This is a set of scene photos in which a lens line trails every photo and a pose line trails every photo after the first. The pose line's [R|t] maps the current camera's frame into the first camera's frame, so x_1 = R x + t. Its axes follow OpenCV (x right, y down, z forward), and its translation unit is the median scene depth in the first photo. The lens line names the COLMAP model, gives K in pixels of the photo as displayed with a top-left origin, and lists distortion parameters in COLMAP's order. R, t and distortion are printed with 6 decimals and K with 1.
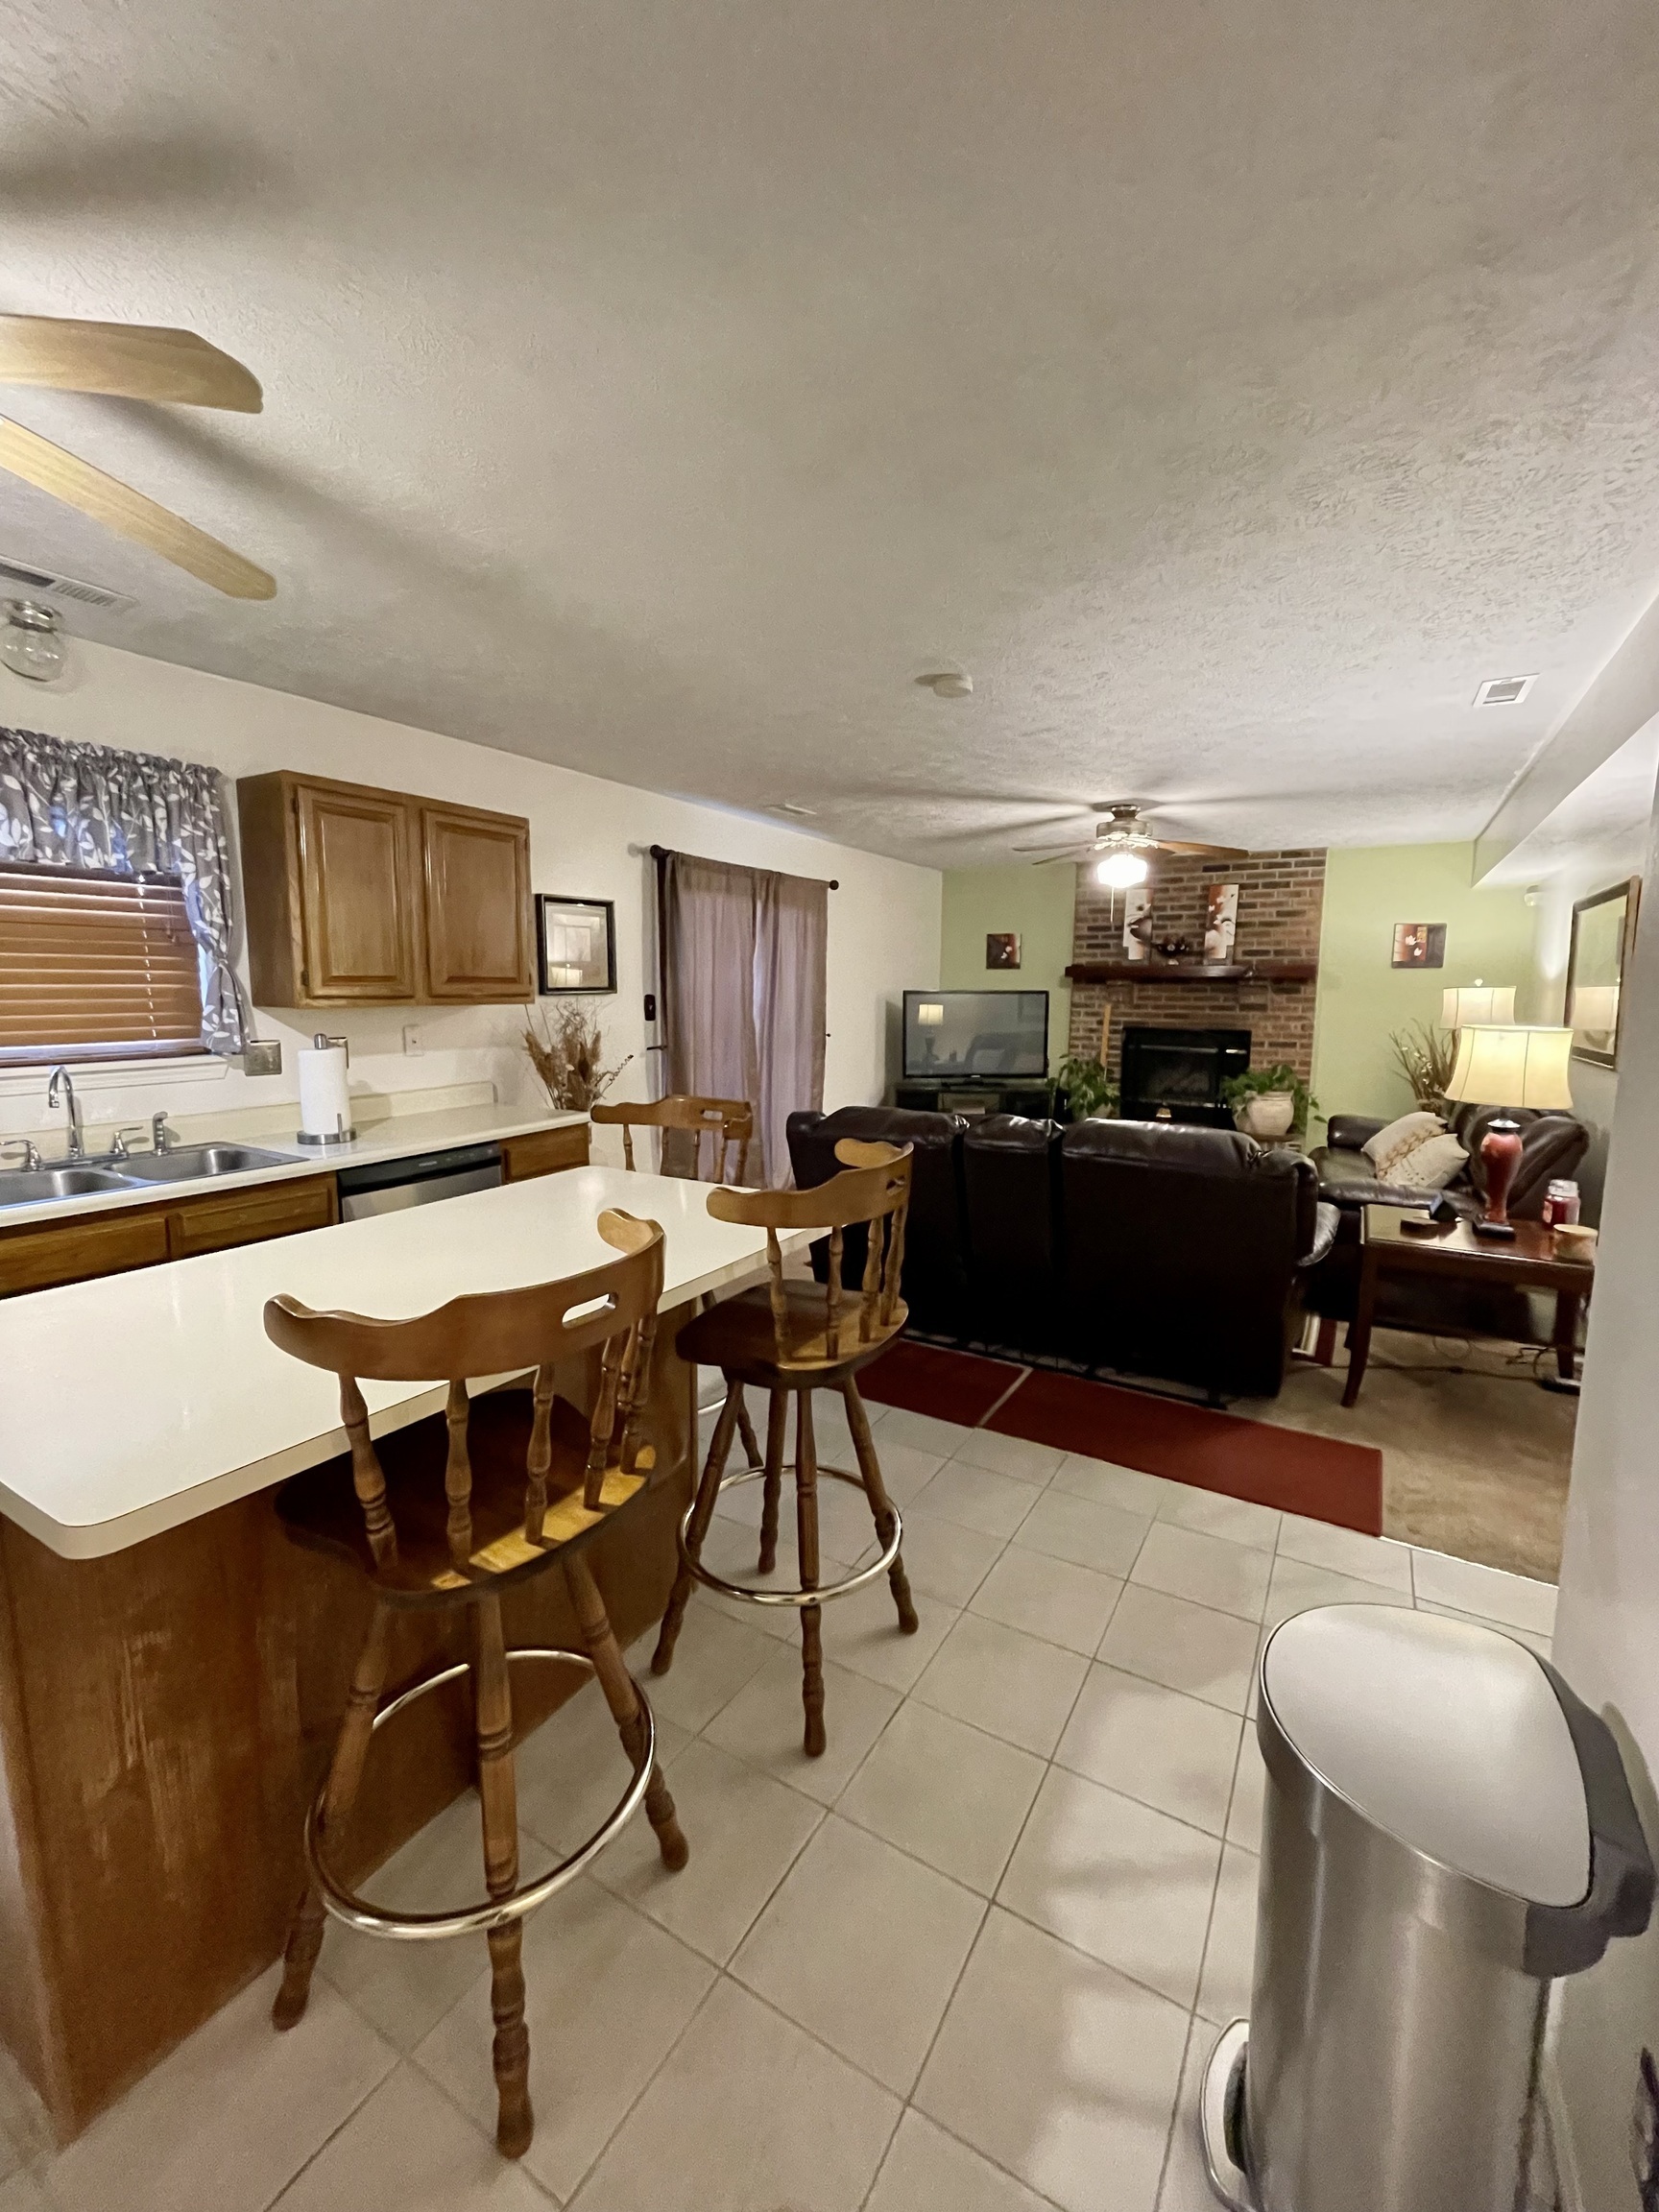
lens RADIAL K [[897.1, 0, 840.1], [0, 897.1, 1103.3], [0, 0, 1]] dist [-0.000652, 0.000361]
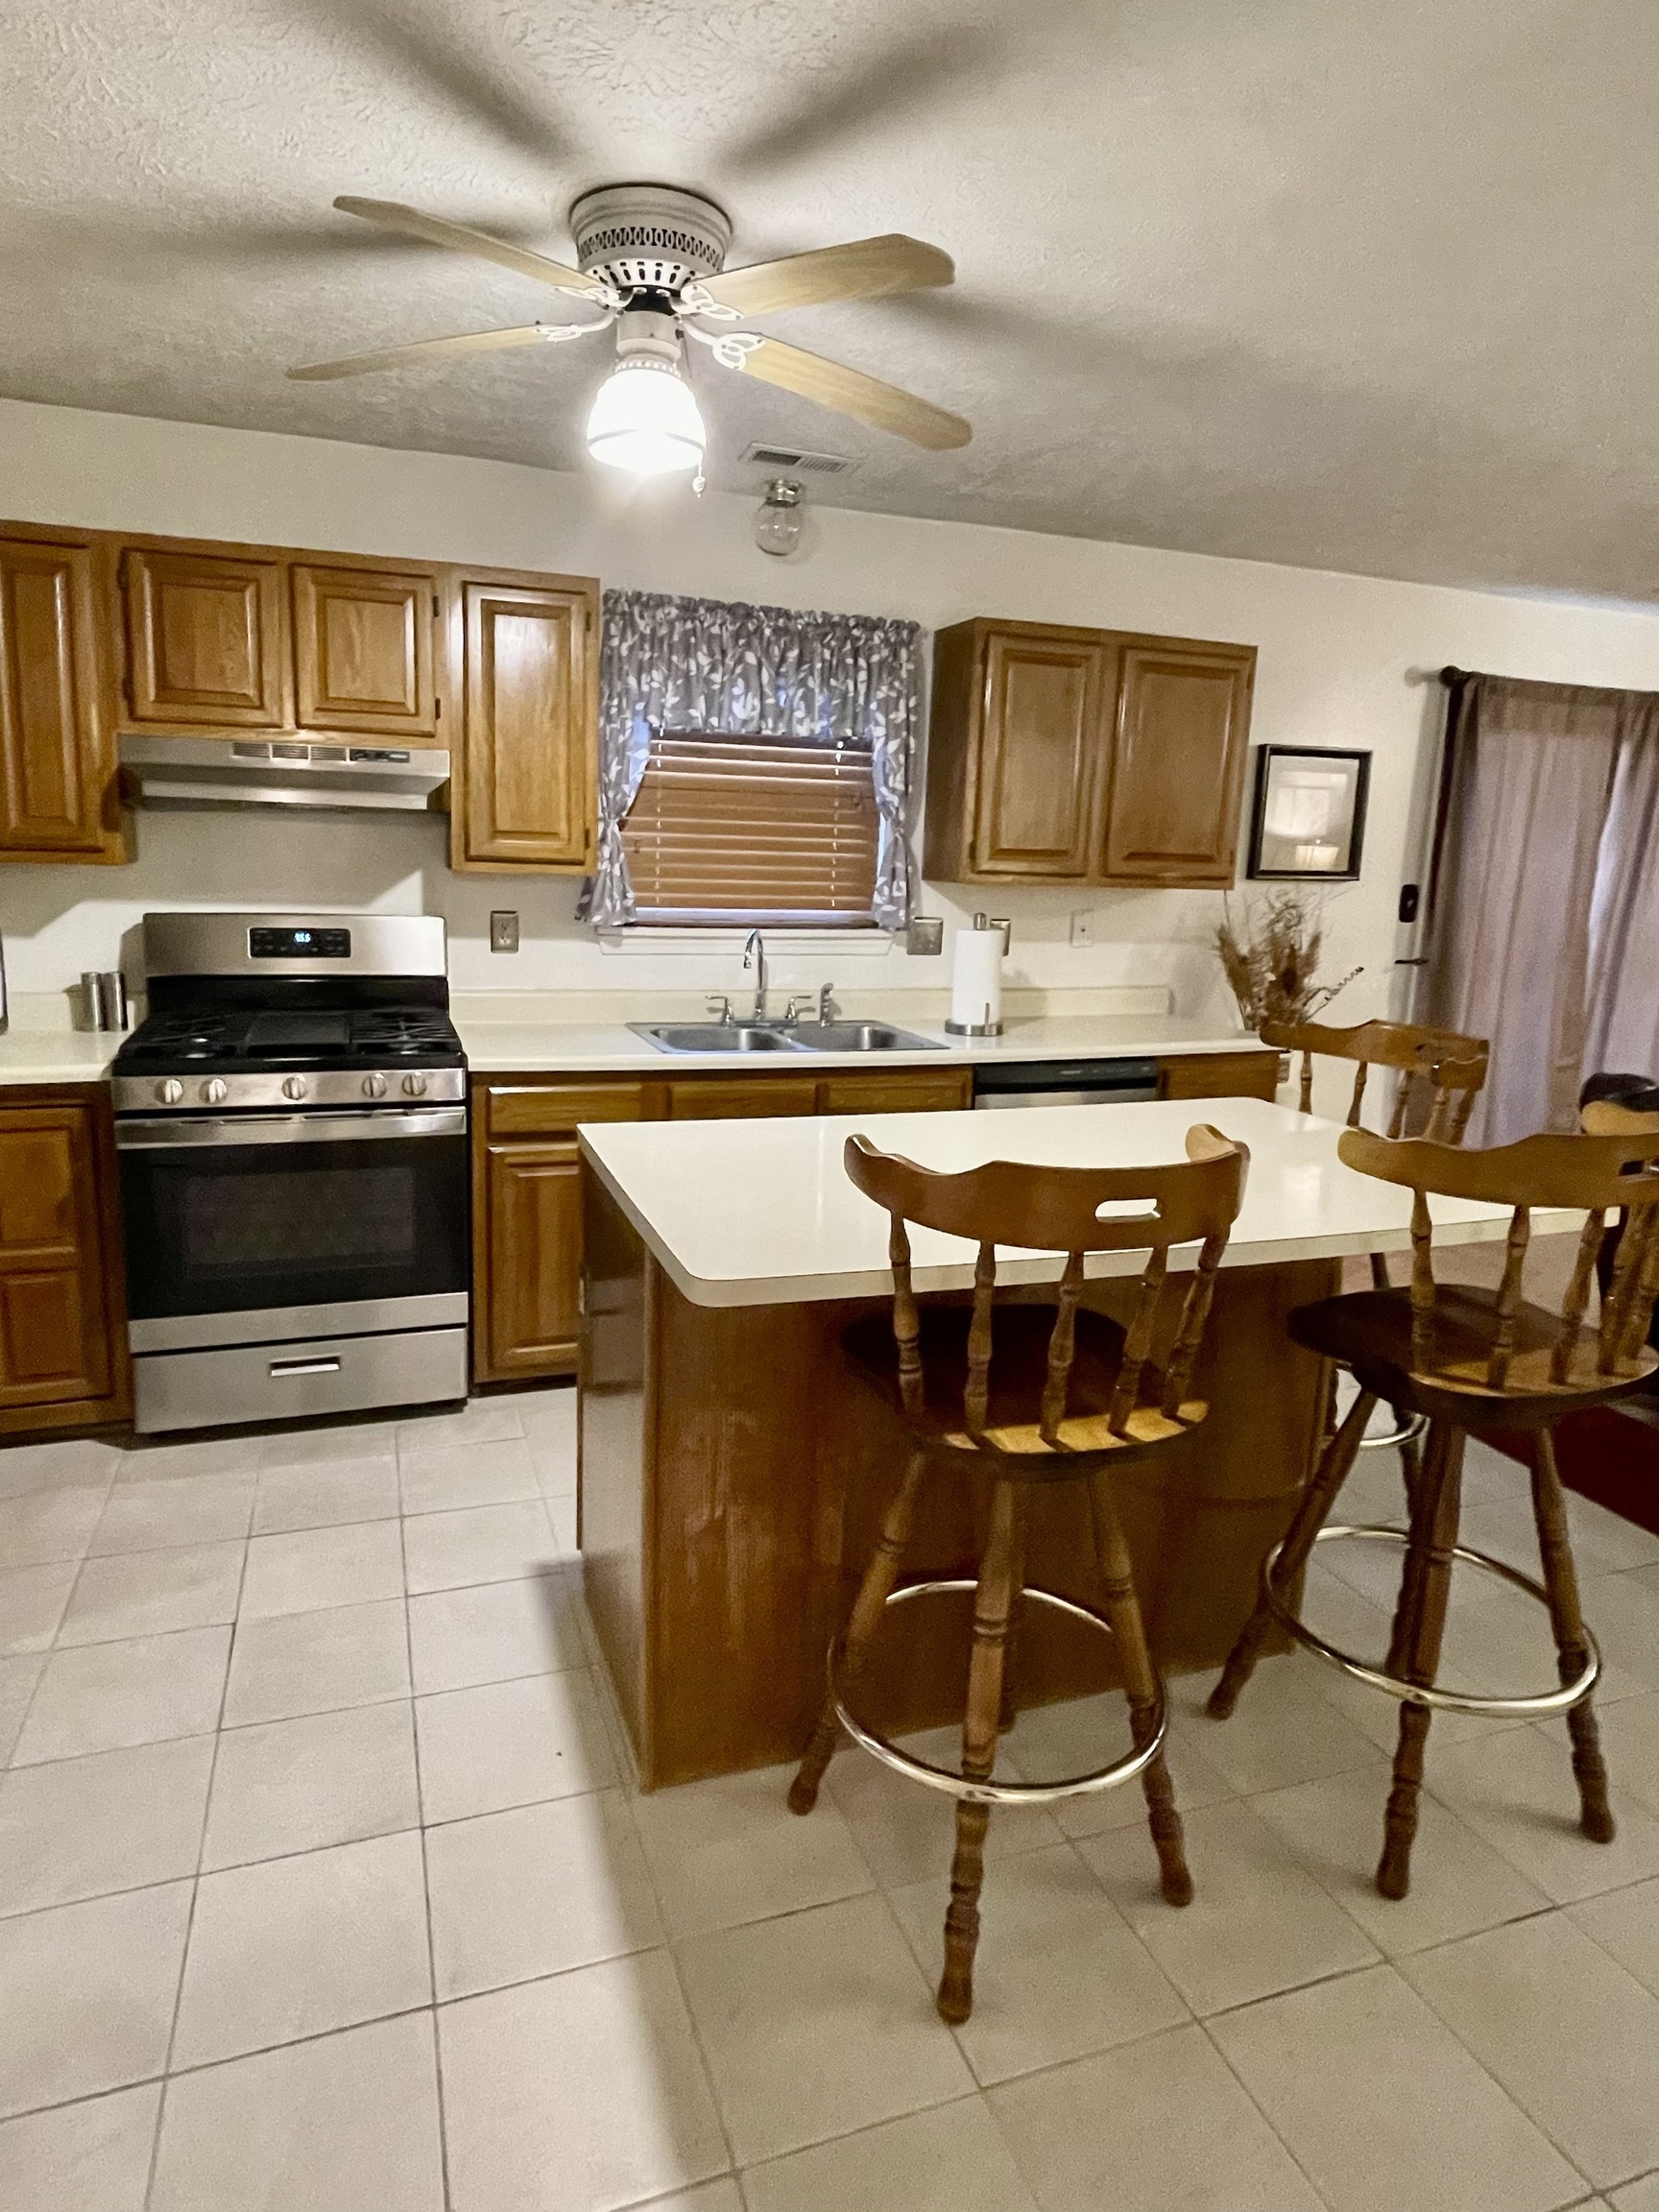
lens RADIAL K [[1249.5, 0, 806.3], [0, 1249.5, 1081.5], [0, 0, 1]] dist [-0.004316, -0.001049]
pose [[0.767783, 0.134403, -0.626454, 0.100913], [-0.111099, 0.990866, 0.076423, 0.014875], [0.631004, 0.010922, 0.775703, -0.082394]]
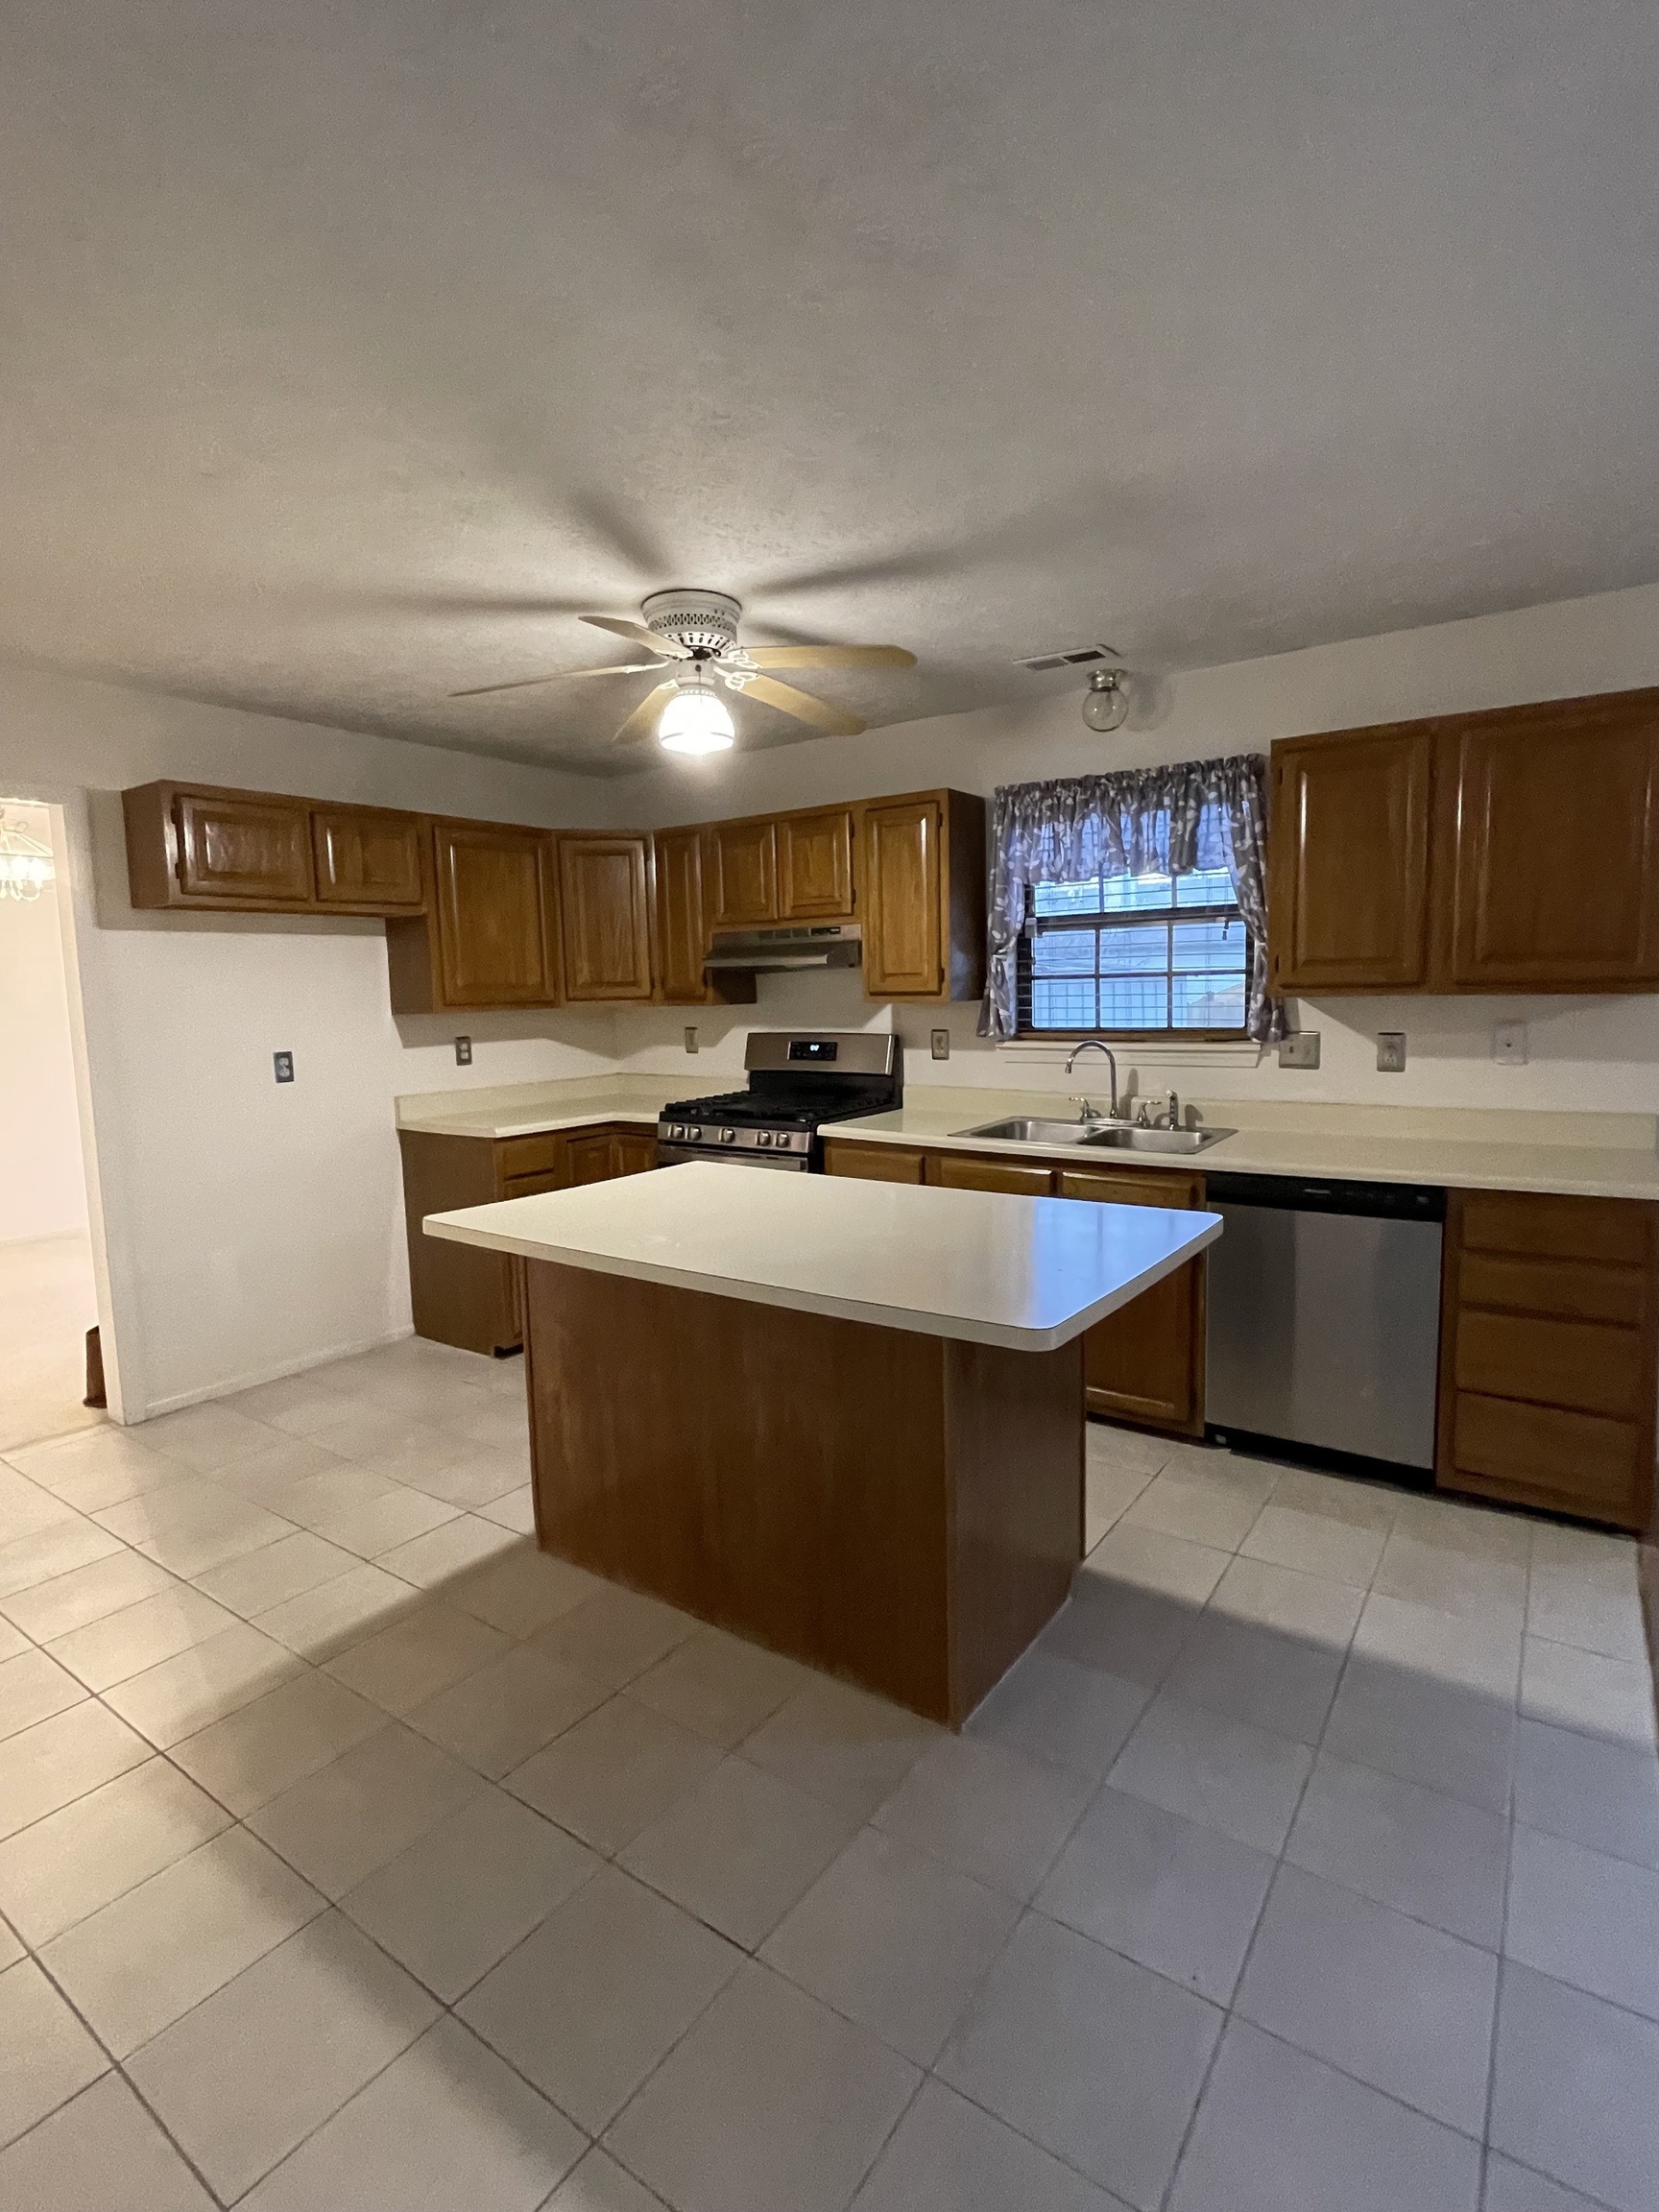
lens RADIAL K [[1062.5, 0, 835.2], [0, 1062.5, 1101.6], [0, 0, 1]] dist [0.000215, -0.000001]
pose [[-0.073584, 0.105140, -0.991731, 0.558767], [-0.106342, 0.987930, 0.112627, -0.080466], [0.991603, 0.113750, -0.061516, 0.678174]]
